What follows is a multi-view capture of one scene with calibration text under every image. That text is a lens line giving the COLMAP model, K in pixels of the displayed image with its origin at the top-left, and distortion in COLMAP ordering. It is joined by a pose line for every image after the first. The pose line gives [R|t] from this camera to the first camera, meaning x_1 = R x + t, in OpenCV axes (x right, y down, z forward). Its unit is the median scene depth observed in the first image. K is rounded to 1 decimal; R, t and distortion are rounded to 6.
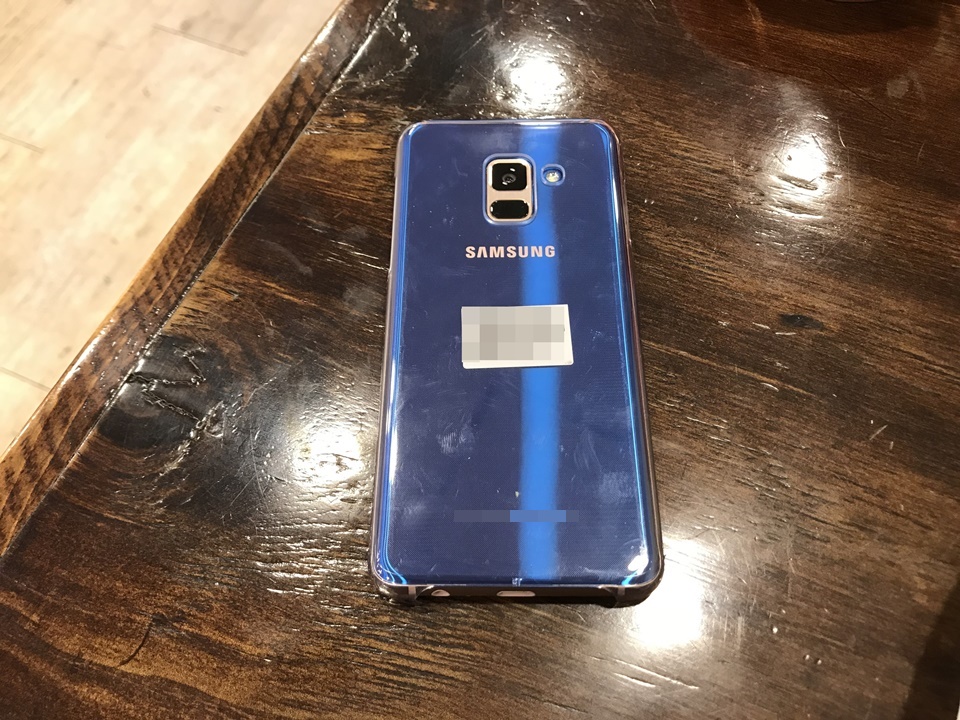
lens RADIAL K [[793.4, 0, 480.0], [0, 793.4, 360.0], [0, 0, 1]] dist [-0.007103, -0.006791]
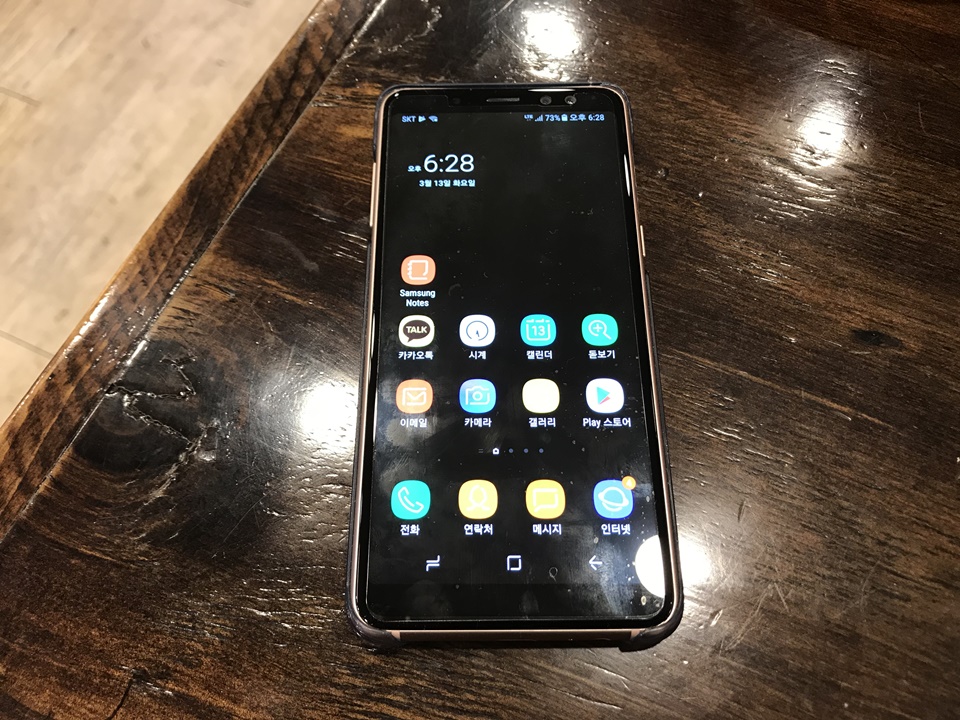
lens RADIAL K [[793.4, 0, 480.0], [0, 793.4, 360.0], [0, 0, 1]] dist [-0.007103, -0.006791]
pose [[0.999784, 0.020568, -0.002879, -0.029784], [-0.020399, 0.998539, 0.050029, -0.059466], [0.003903, -0.049959, 0.998744, 0.122779]]
